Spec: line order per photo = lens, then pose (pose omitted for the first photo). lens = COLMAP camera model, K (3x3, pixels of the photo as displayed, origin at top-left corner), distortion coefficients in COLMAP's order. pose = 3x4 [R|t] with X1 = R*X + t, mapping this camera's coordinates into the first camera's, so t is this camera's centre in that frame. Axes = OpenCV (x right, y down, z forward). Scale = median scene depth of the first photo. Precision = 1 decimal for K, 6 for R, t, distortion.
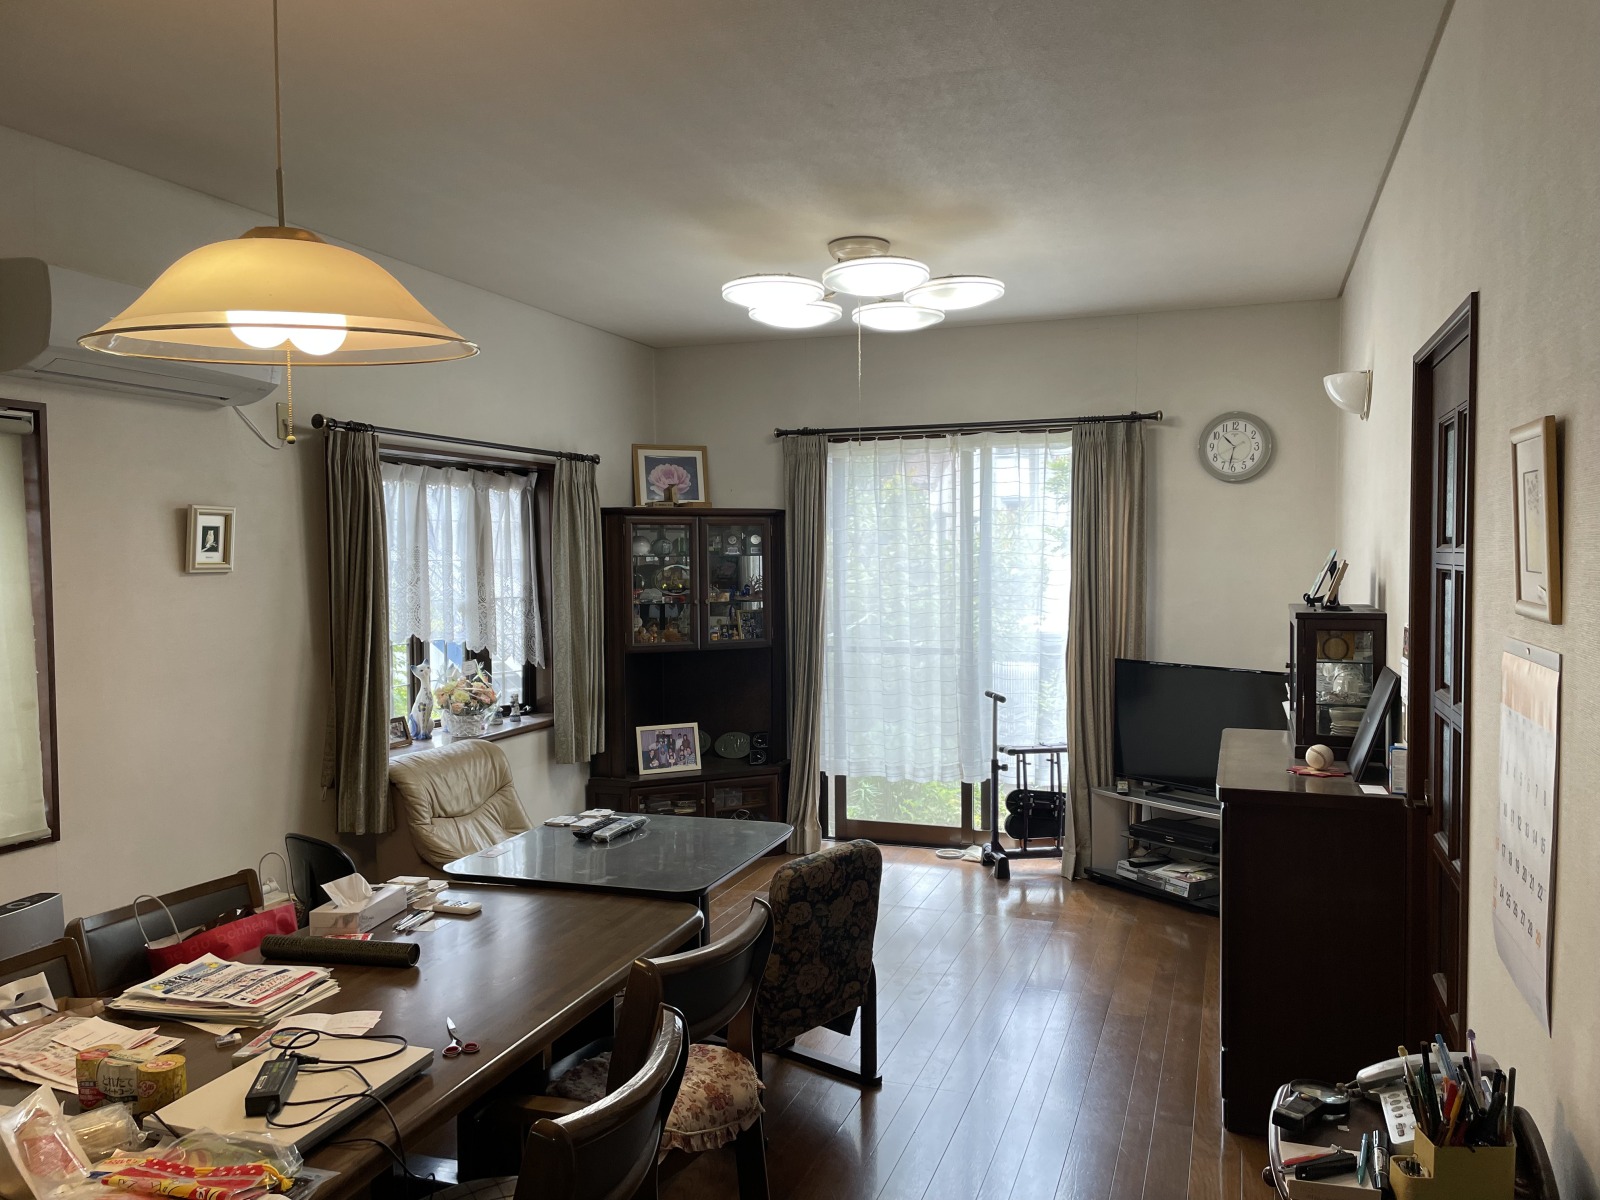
lens RADIAL K [[1199.7, 0, 802.3], [0, 1199.7, 598.5], [0, 0, 1]] dist [0.087148, -0.109751]
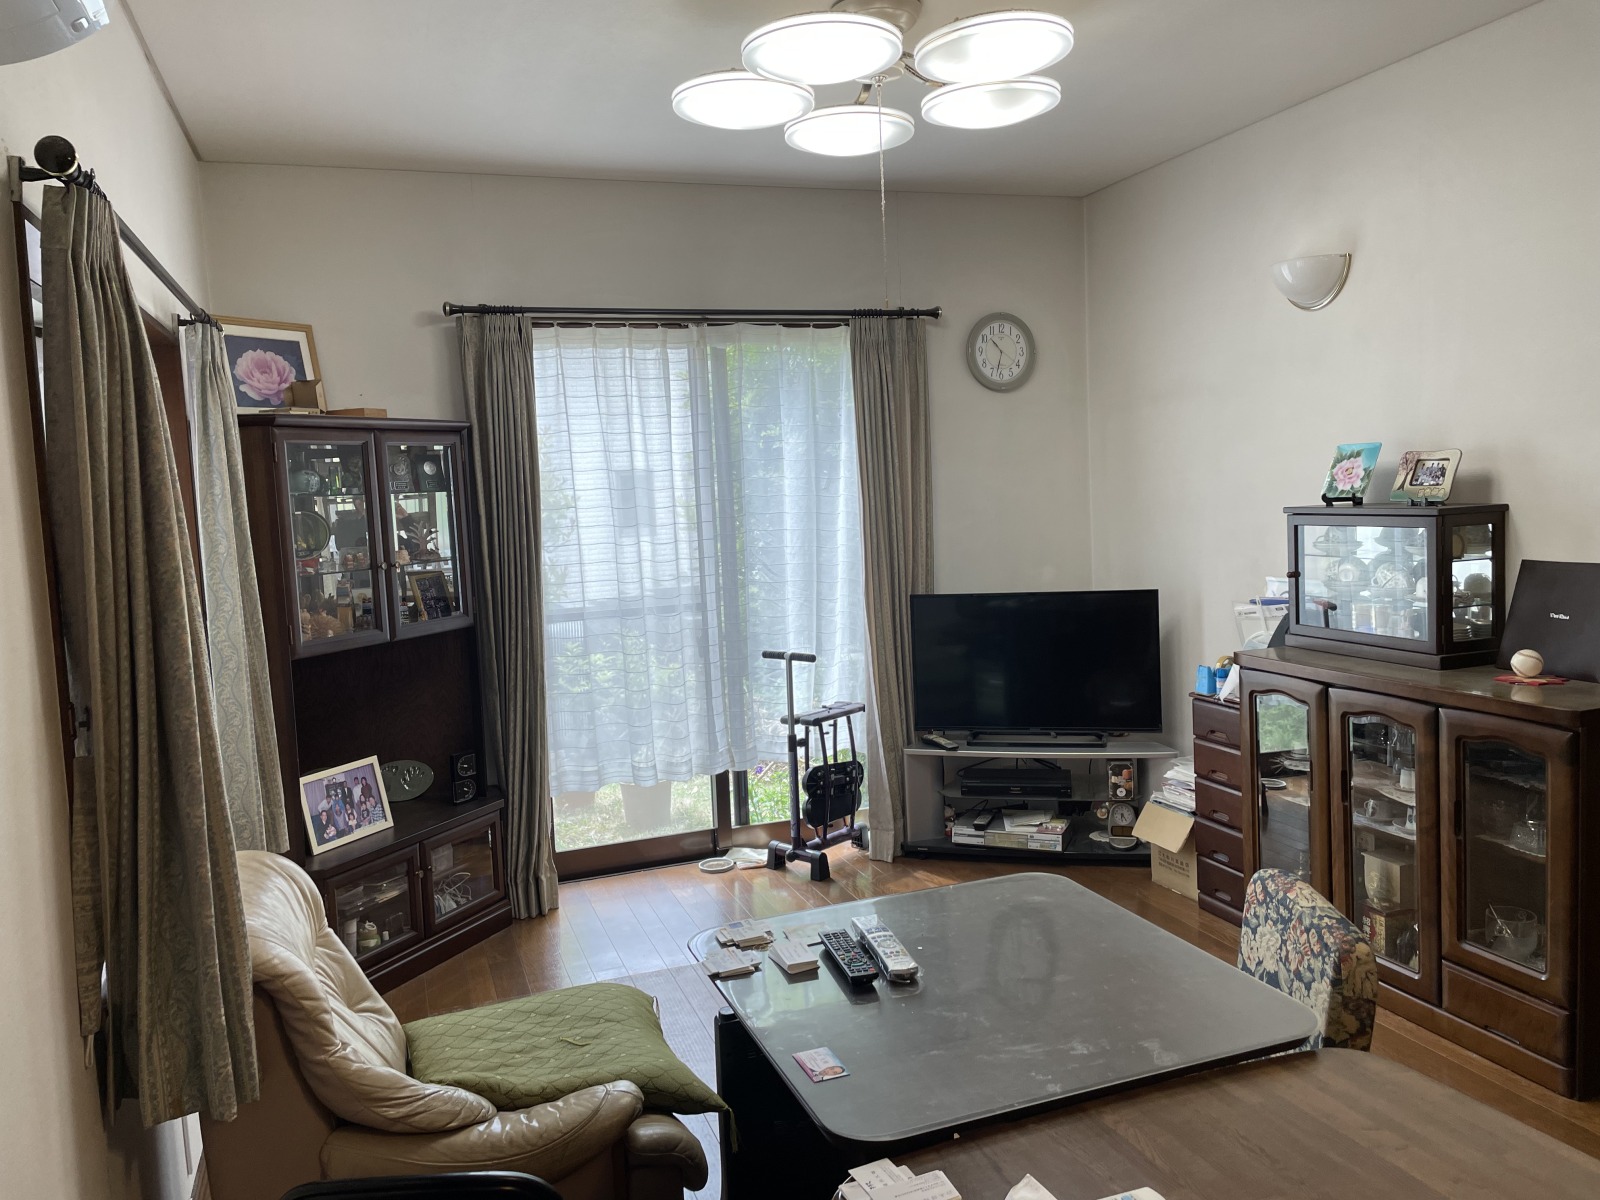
lens RADIAL K [[1199.7, 0, 793.7], [0, 1199.7, 570.6], [0, 0, 1]] dist [0.087148, -0.109751]
pose [[0.774217, -0.073795, 0.628603, -0.331015], [0.065713, 0.997184, 0.036129, -0.003651], [-0.629499, 0.013336, 0.776887, 0.376694]]
